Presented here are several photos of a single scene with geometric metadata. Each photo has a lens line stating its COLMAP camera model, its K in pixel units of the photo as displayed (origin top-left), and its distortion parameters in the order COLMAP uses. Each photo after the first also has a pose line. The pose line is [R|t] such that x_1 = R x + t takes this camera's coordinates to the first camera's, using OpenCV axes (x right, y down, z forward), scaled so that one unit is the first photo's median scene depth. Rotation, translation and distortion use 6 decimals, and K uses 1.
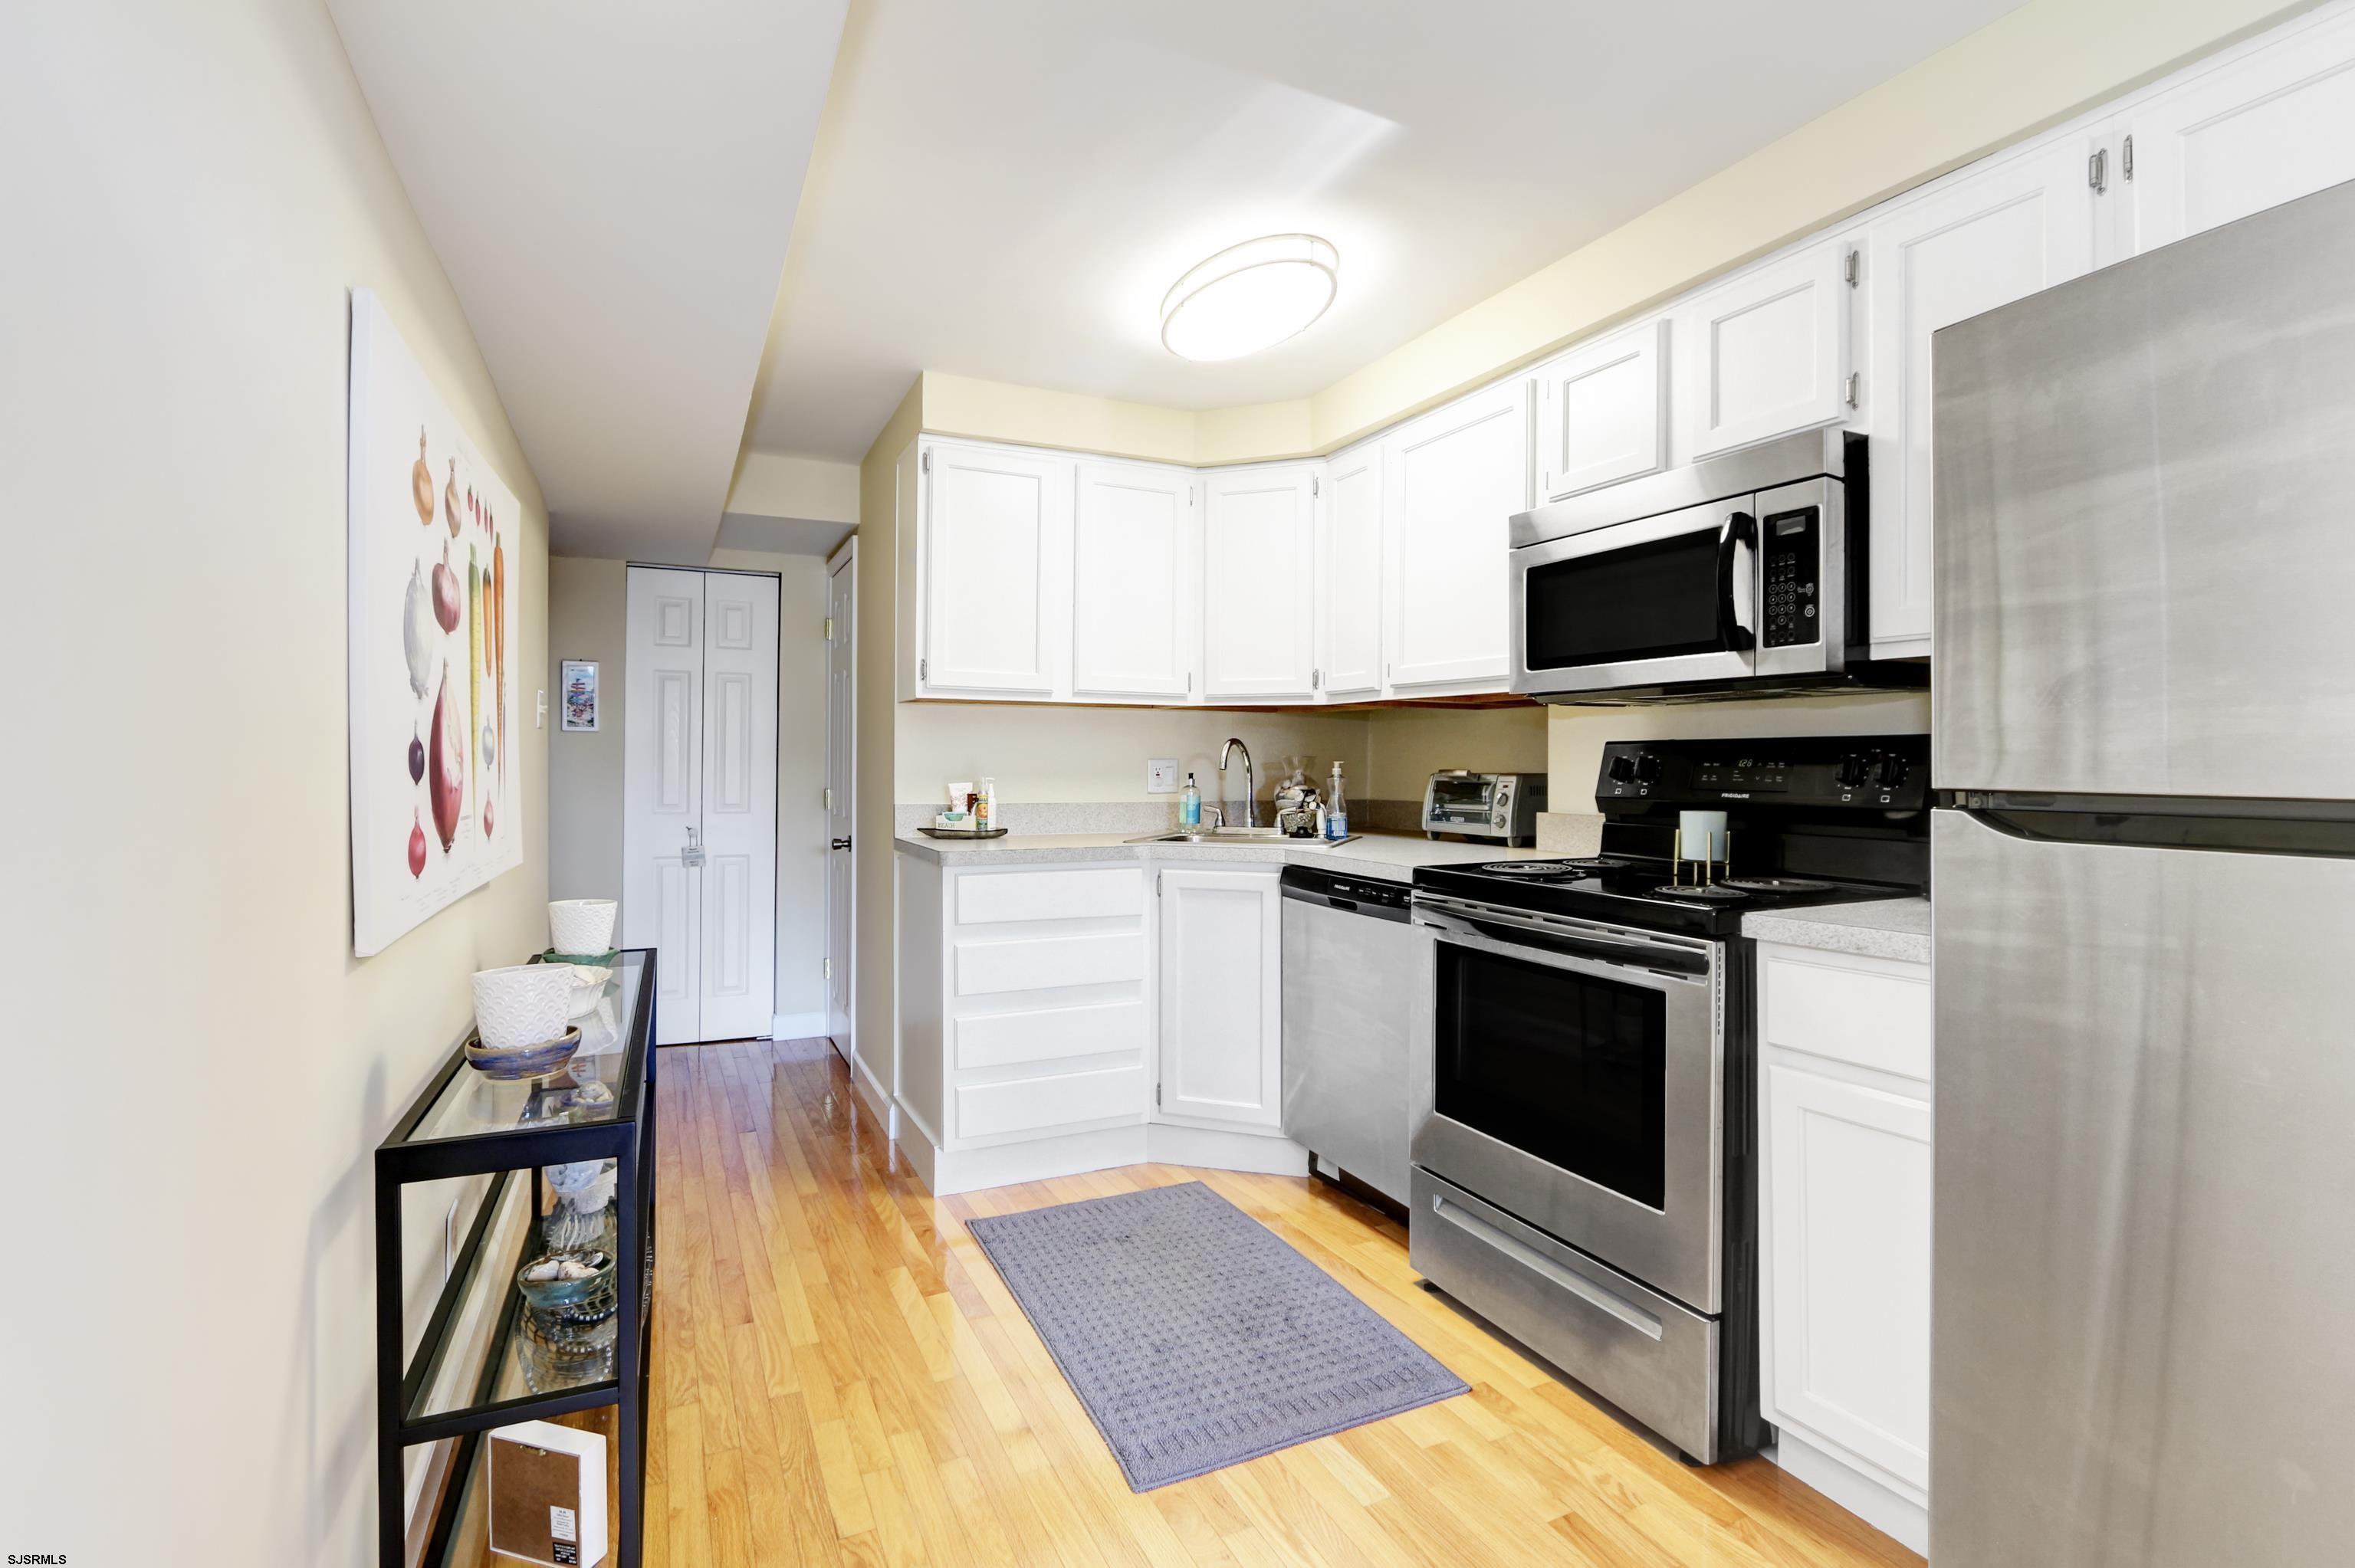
lens RADIAL K [[1084.5, 0, 1178.1], [0, 1084.5, 764.8], [0, 0, 1]] dist [-0.014138, 0.000668]
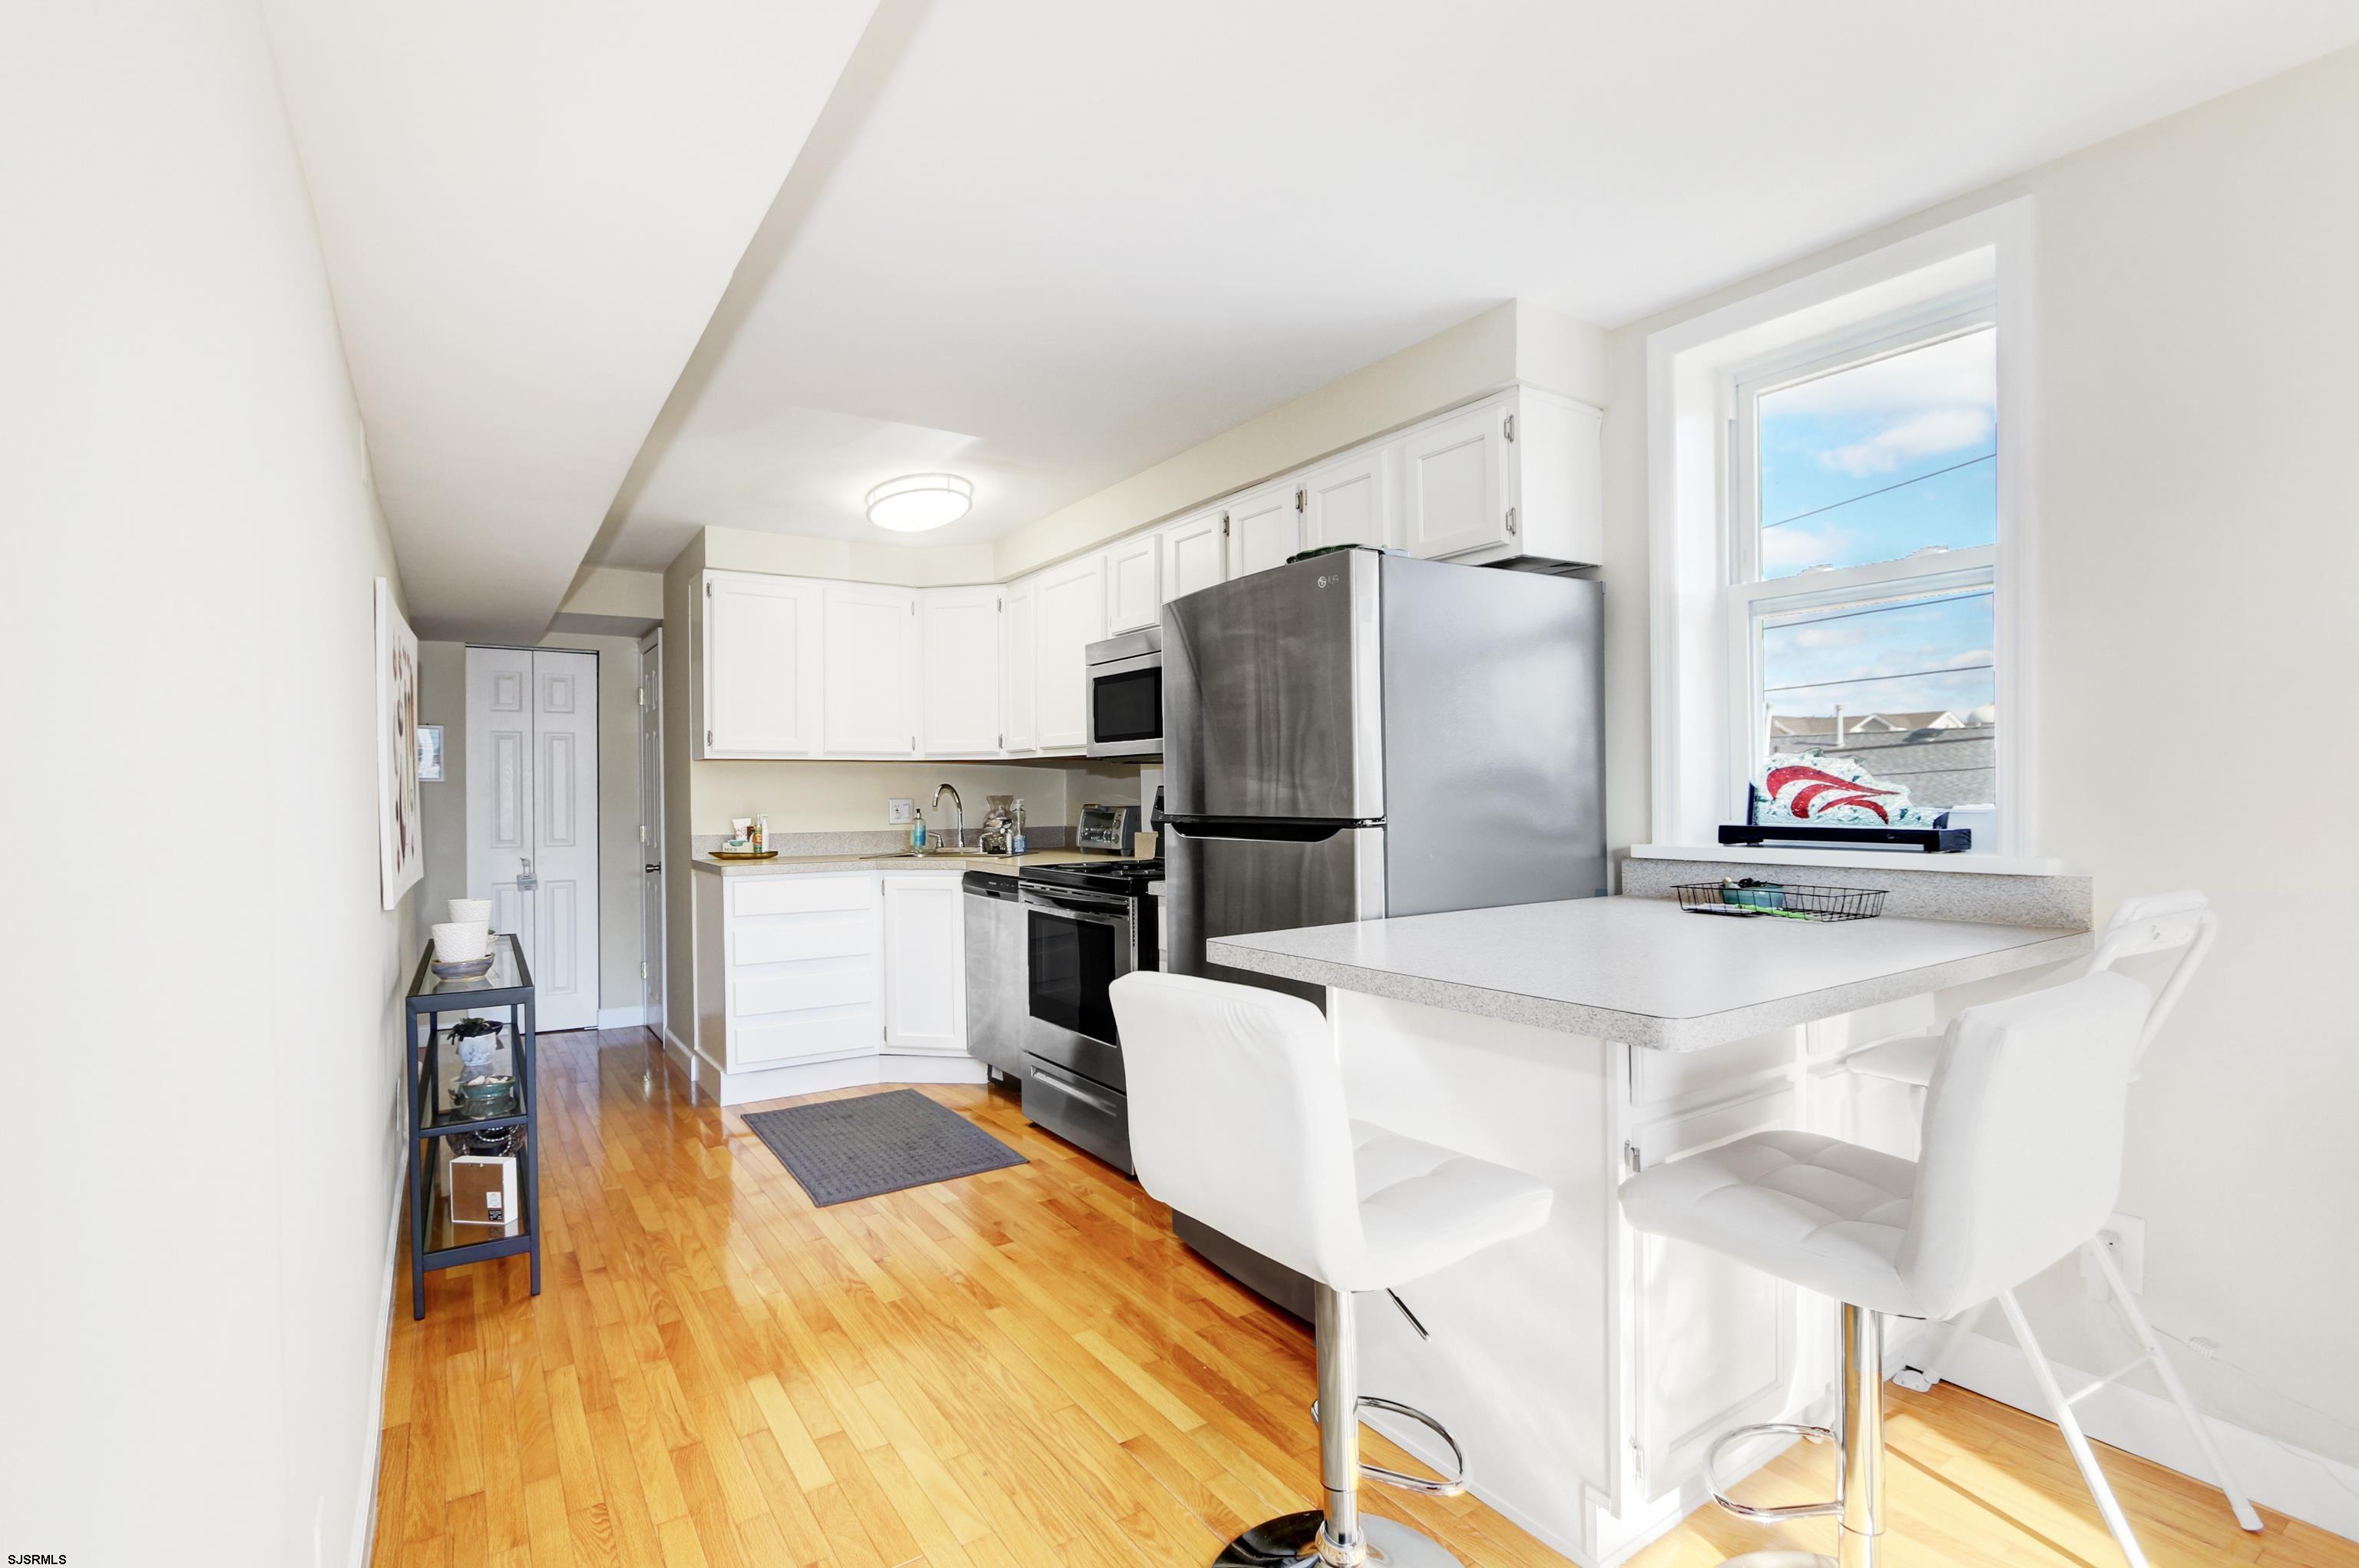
lens RADIAL K [[1086.5, 0, 1173.4], [0, 1086.5, 806.7], [0, 0, 1]] dist [-0.014138, 0.000668]
pose [[0.990508, -0.013927, 0.136751, 0.177666], [0.012778, 0.999875, 0.009273, -0.004681], [-0.136863, -0.007437, 0.990562, -0.501180]]
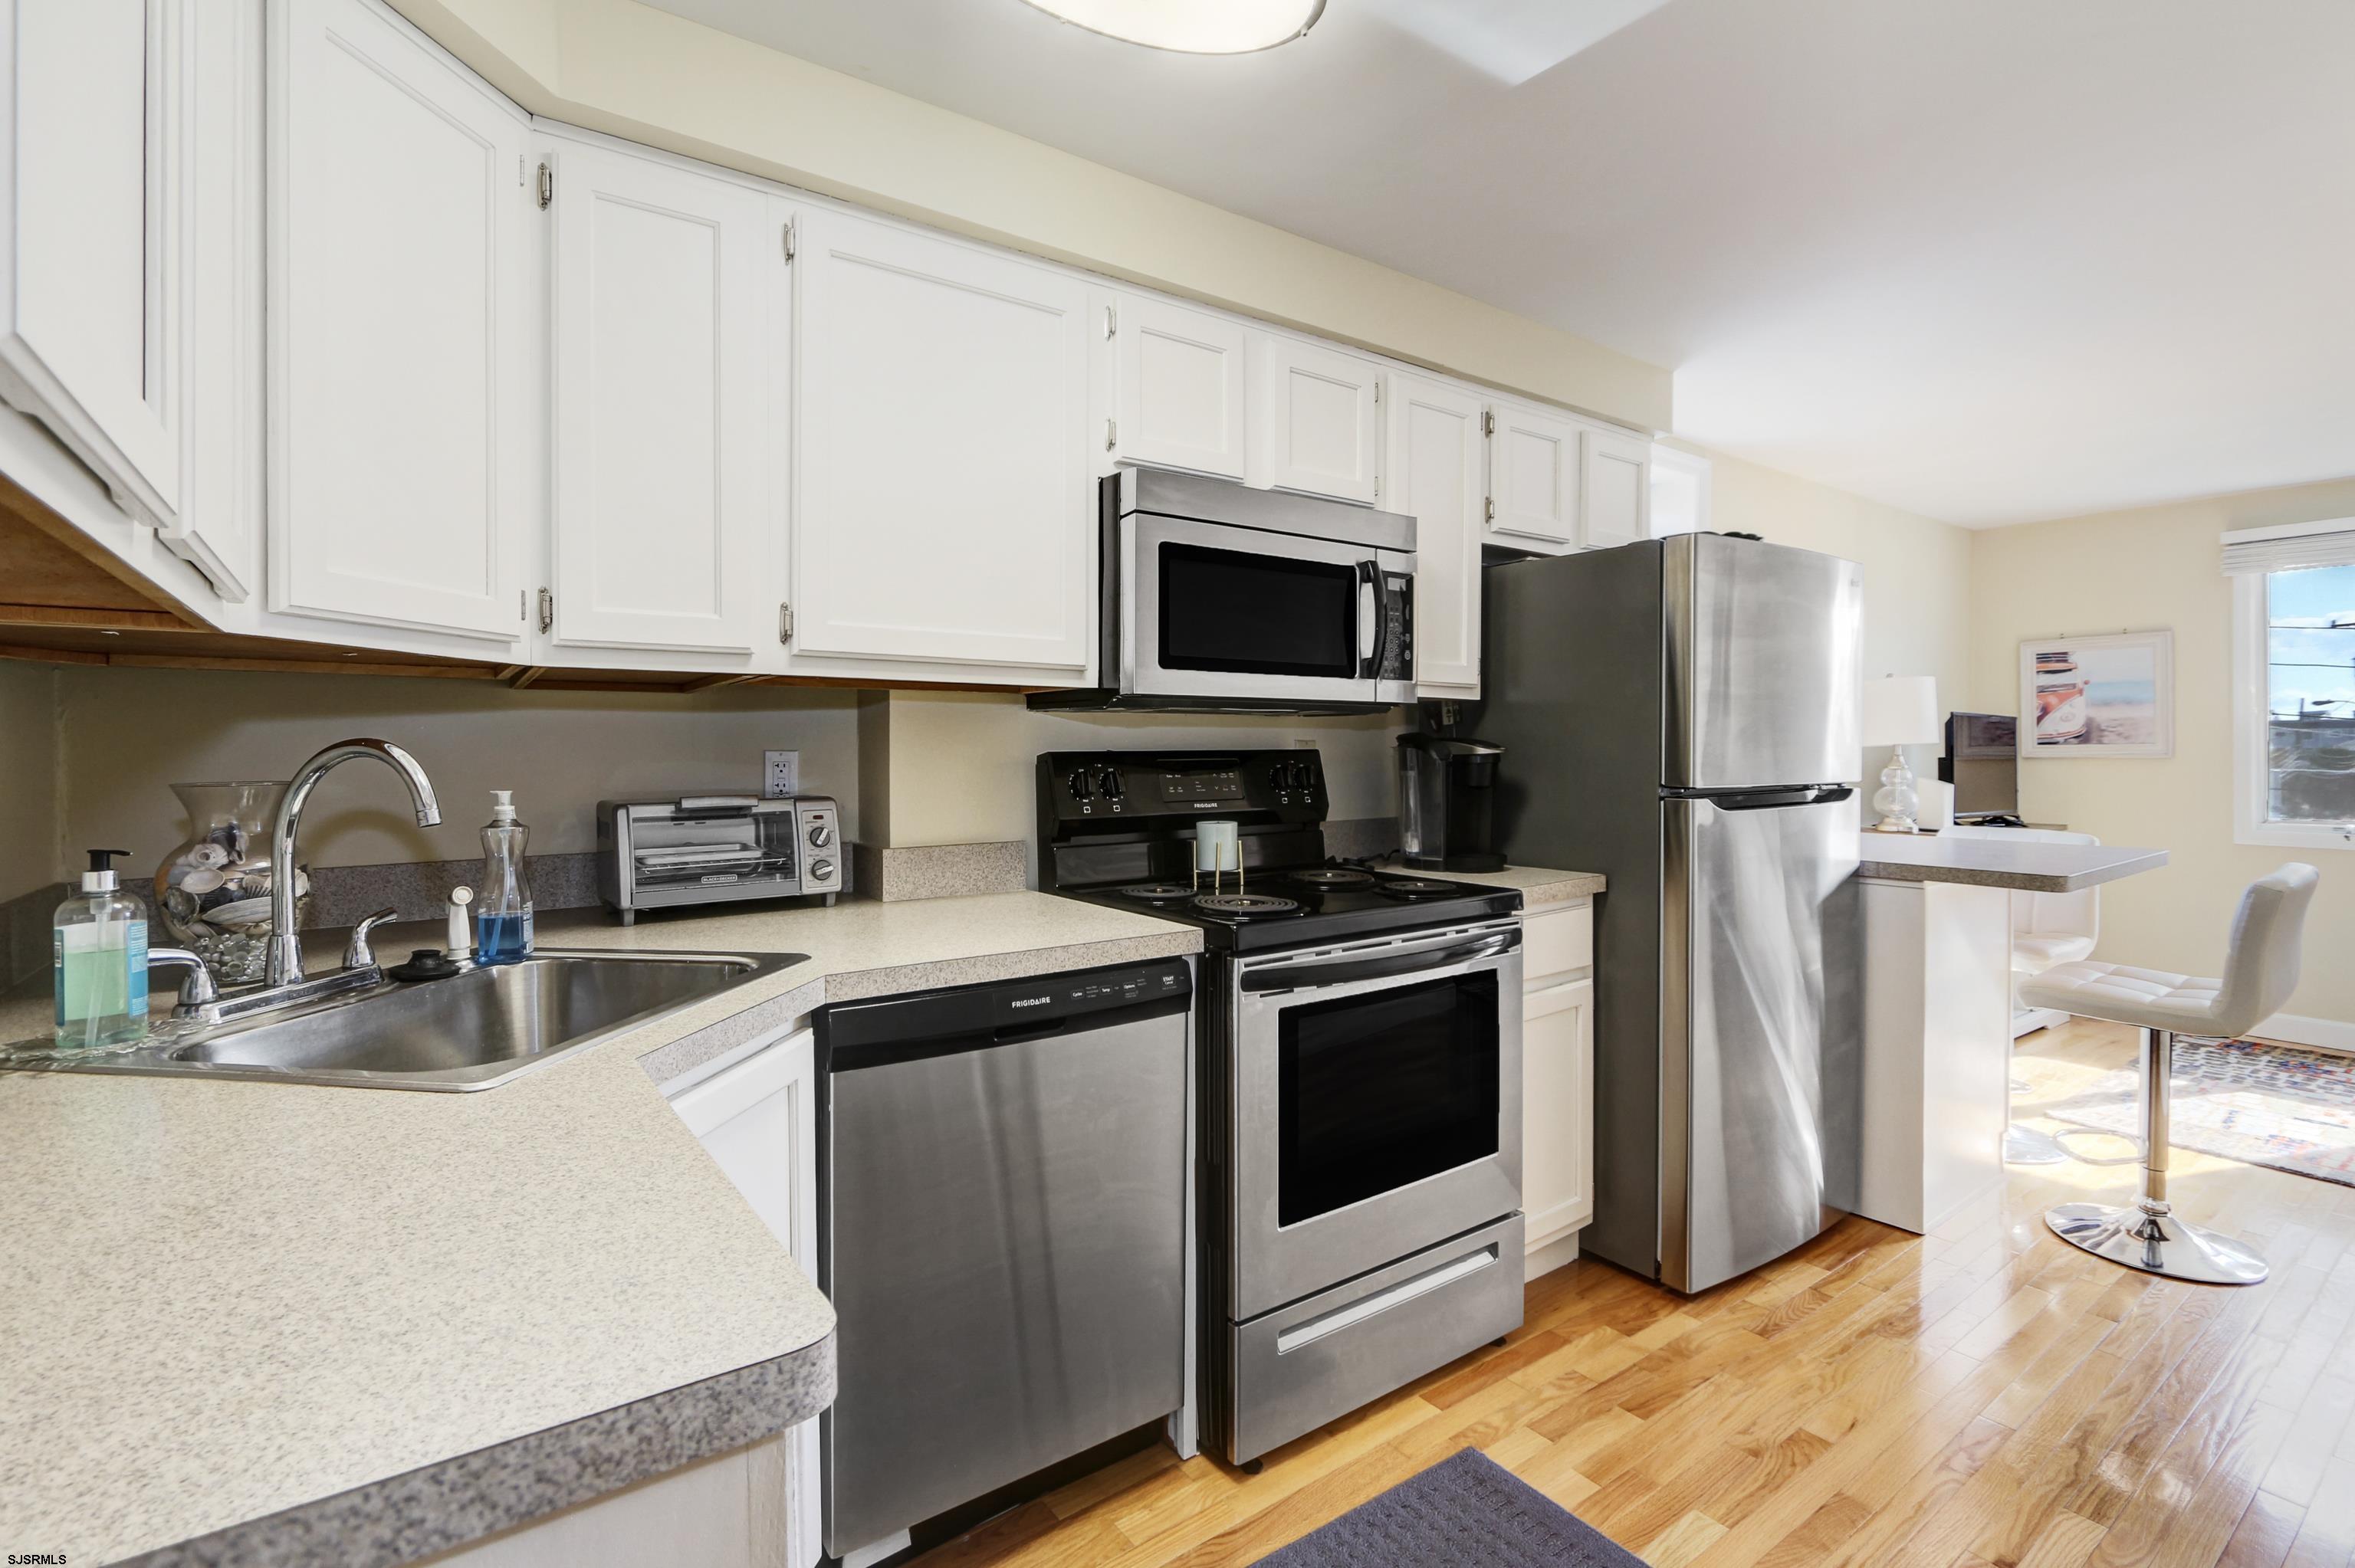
lens RADIAL K [[1084.5, 0, 1153.1], [0, 1084.5, 754.7], [0, 0, 1]] dist [-0.014138, 0.000668]
pose [[-0.158159, -0.008746, 0.987375, -0.399378], [0.006815, 0.999927, 0.009949, -0.024083], [-0.987390, 0.008302, -0.158088, 0.933472]]
